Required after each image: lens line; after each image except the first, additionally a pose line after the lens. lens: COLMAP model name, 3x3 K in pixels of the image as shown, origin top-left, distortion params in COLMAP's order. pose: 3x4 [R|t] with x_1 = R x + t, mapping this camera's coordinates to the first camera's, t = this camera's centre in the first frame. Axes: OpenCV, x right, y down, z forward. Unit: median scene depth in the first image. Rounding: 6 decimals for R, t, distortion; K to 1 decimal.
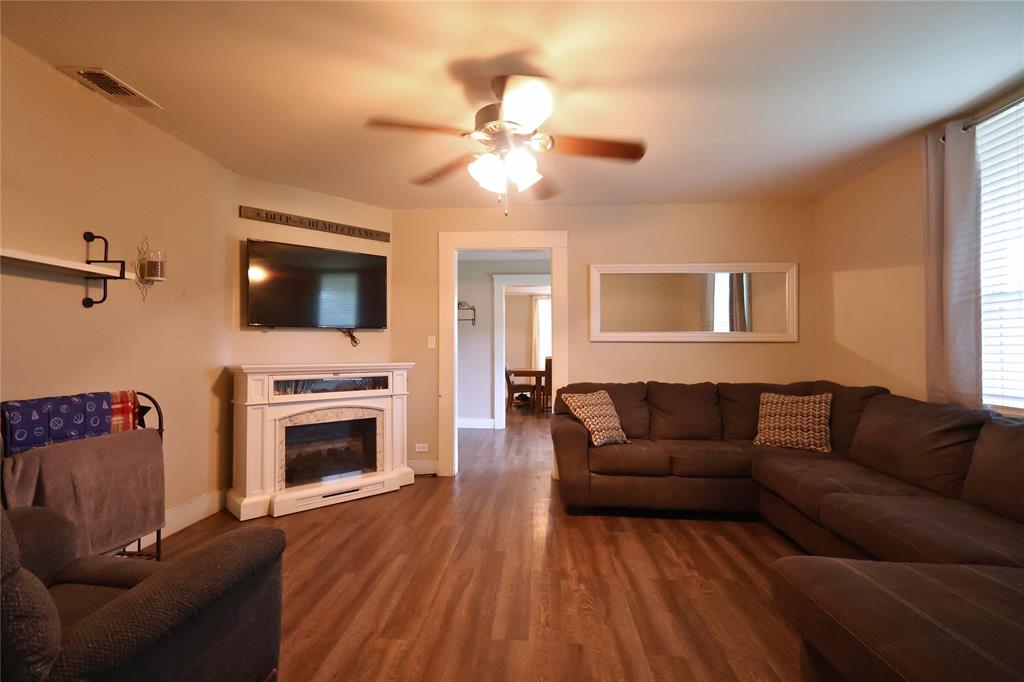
lens RADIAL K [[472.2, 0, 505.3], [0, 472.2, 343.0], [0, 0, 1]] dist [0.002599, -0.000590]
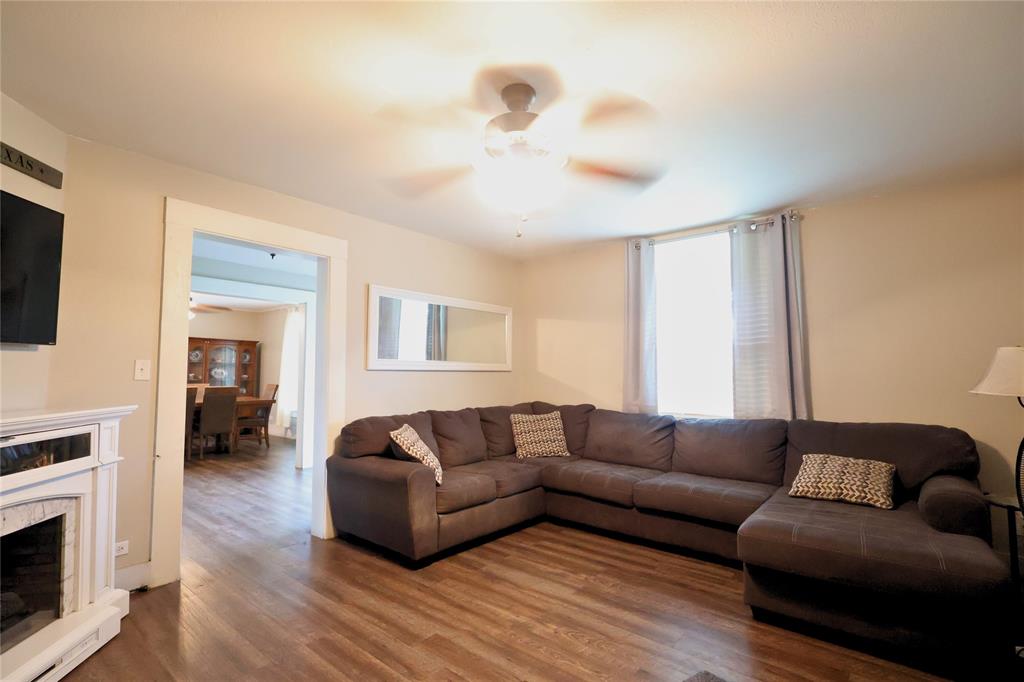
lens RADIAL K [[472.2, 0, 508.3], [0, 472.2, 346.3], [0, 0, 1]] dist [0.002599, -0.000590]
pose [[0.592670, 0.044319, 0.804225, -0.495654], [-0.012580, 0.998873, -0.045774, -0.013784], [-0.805347, 0.017011, 0.592559, 0.337768]]
